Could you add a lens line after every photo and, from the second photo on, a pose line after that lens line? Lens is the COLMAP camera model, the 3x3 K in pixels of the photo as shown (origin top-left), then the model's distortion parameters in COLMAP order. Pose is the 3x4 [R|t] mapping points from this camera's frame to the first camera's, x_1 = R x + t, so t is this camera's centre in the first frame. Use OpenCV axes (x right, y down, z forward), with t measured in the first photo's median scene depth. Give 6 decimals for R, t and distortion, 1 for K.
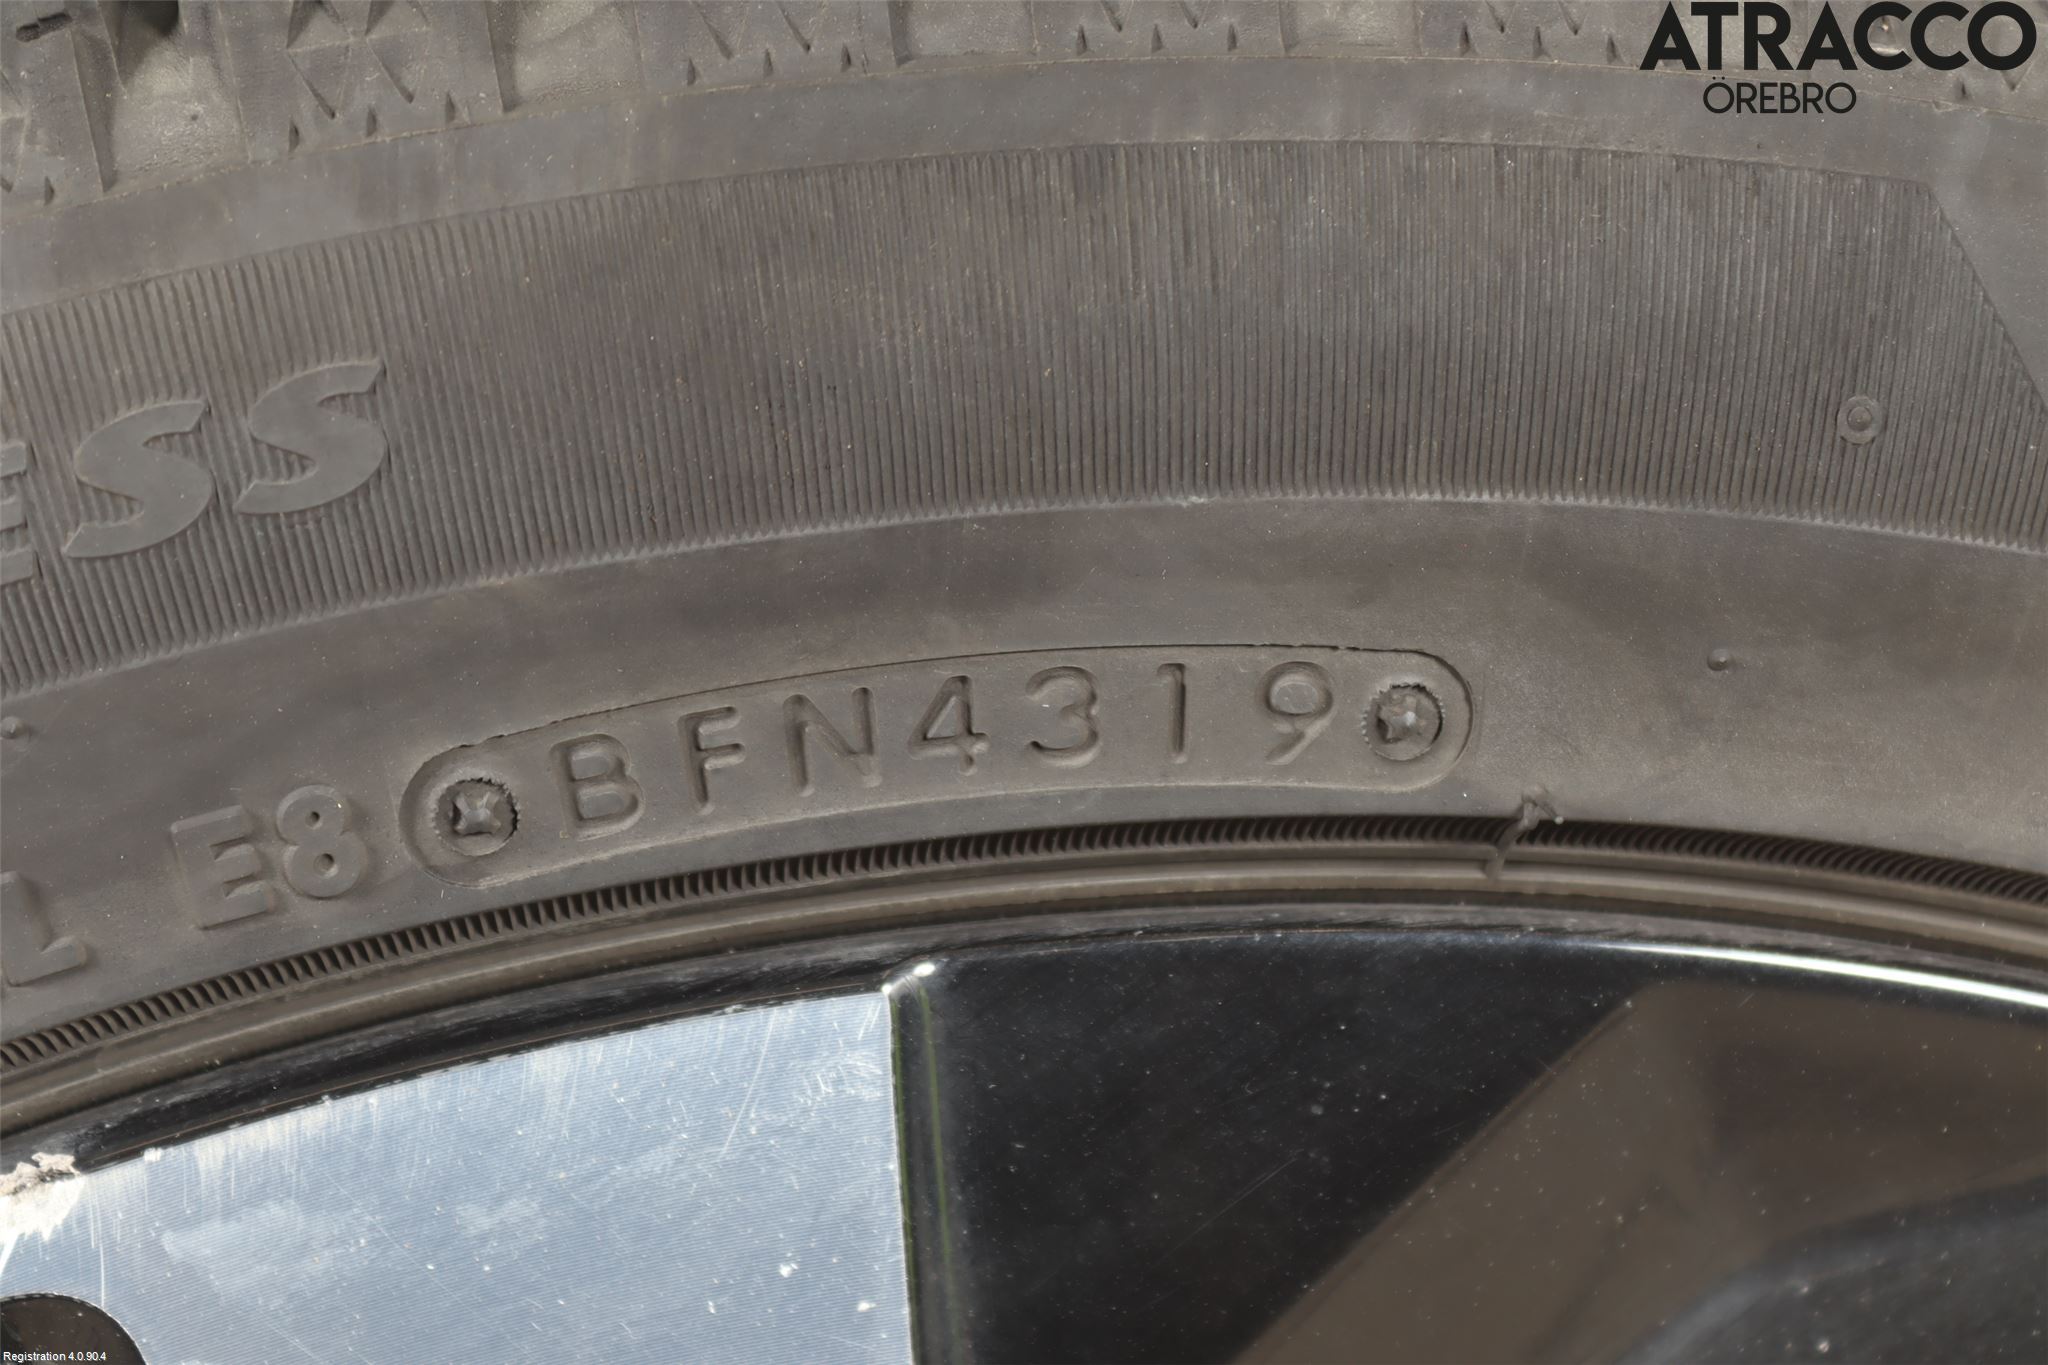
lens RADIAL K [[5255.9, 0, 1022.4], [0, 5255.9, 682.8], [0, 0, 1]] dist [0.215961, 0.000000]
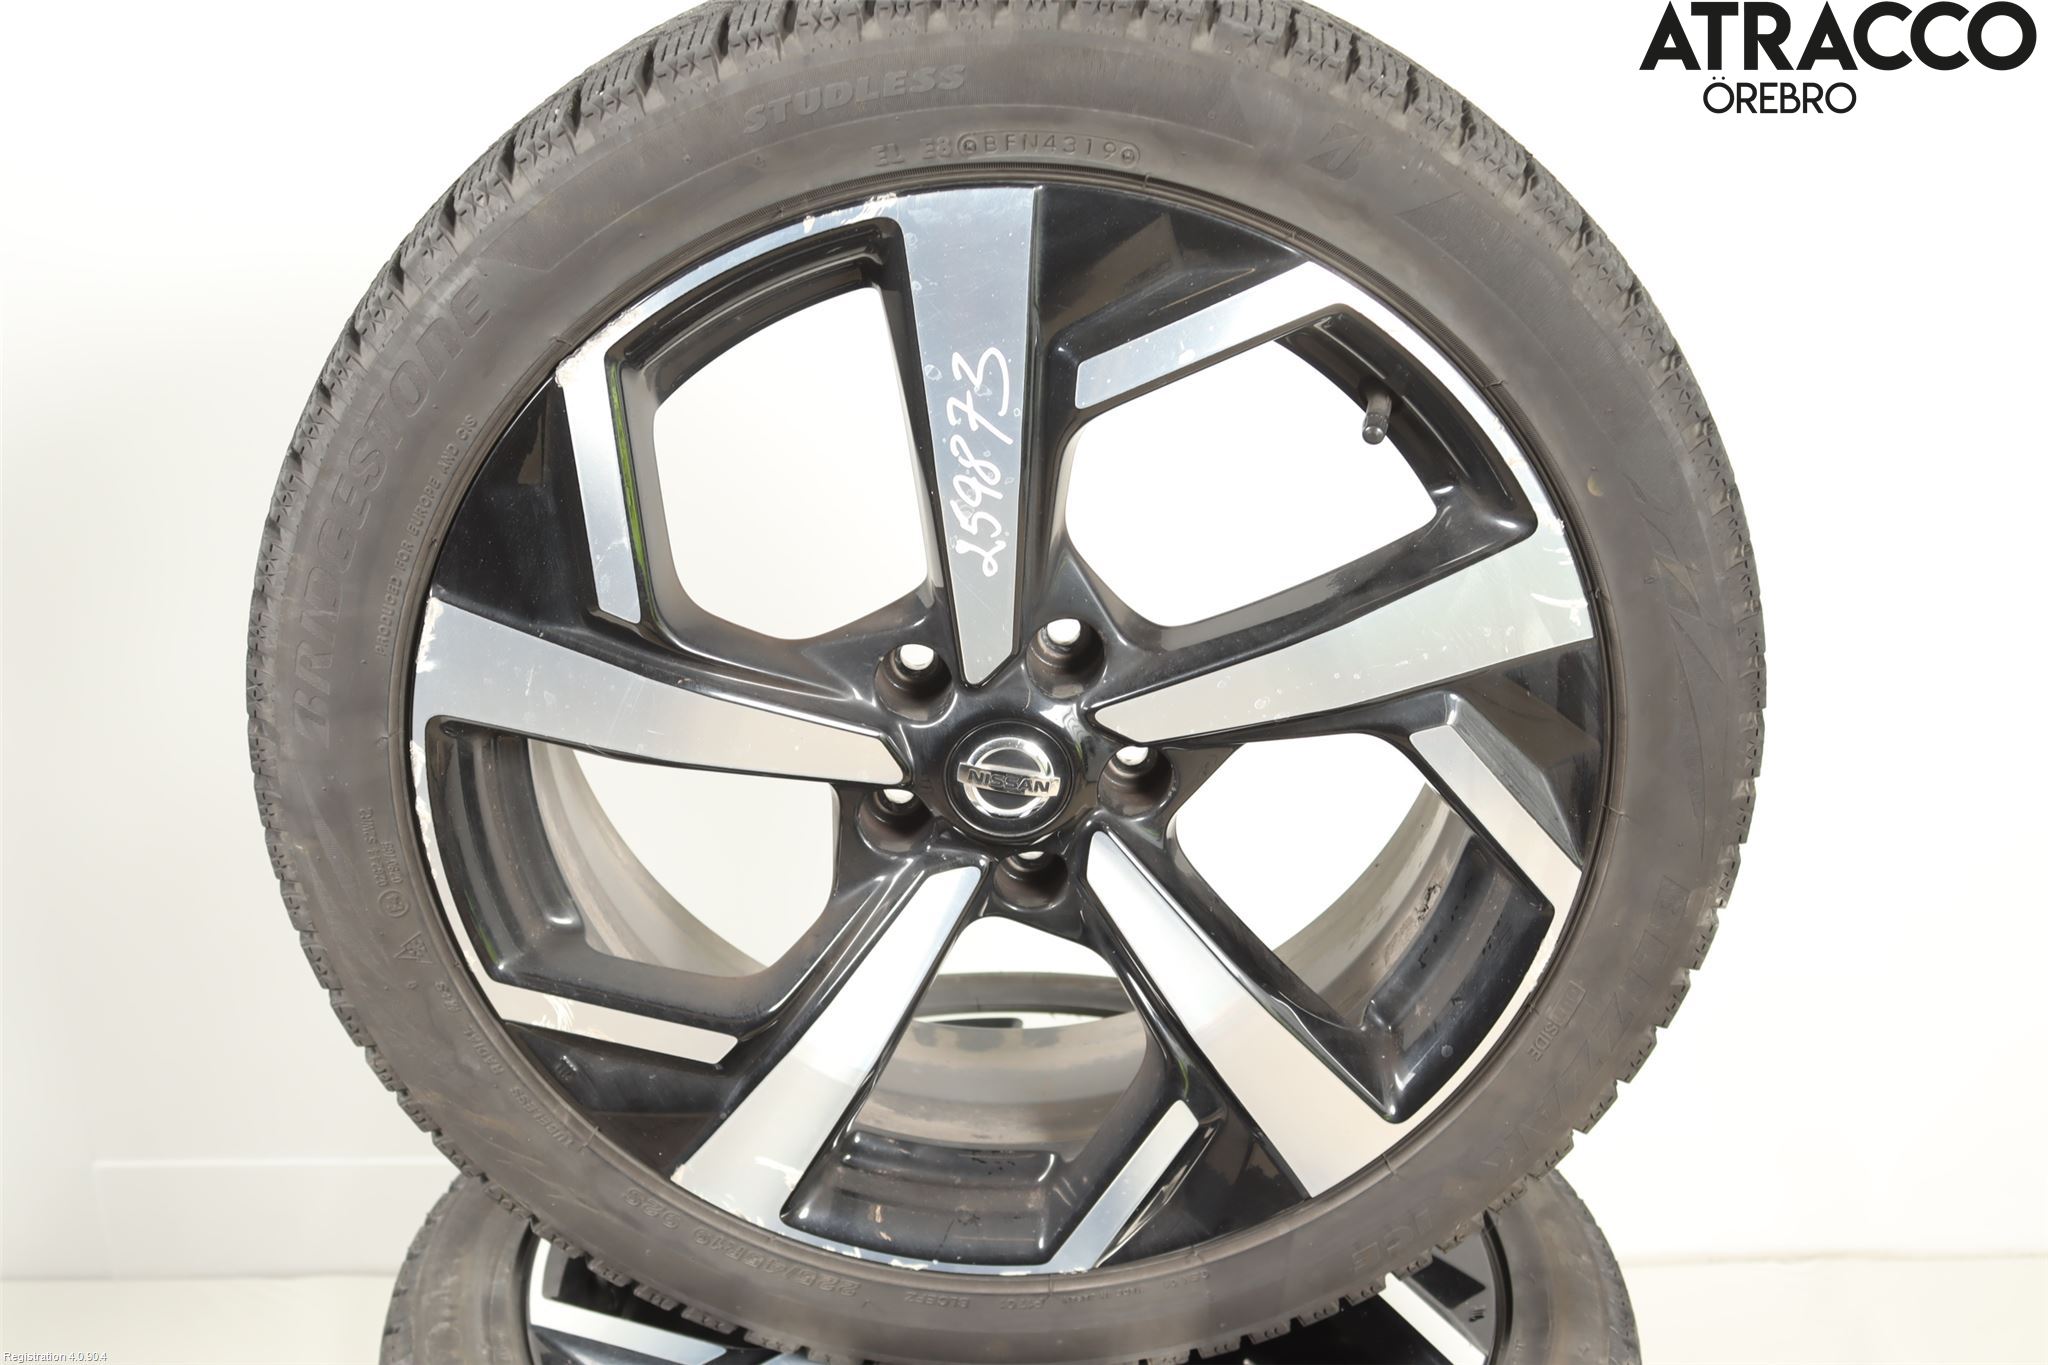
lens RADIAL K [[2265.4, 0, 1022.2], [0, 2265.4, 679.9], [0, 0, 1]] dist [-0.082809, 0.000000]
pose [[0.984356, 0.162256, -0.068671, 0.230033], [-0.149339, 0.975179, 0.163472, 0.188886], [0.093490, -0.150659, 0.984155, -1.609244]]
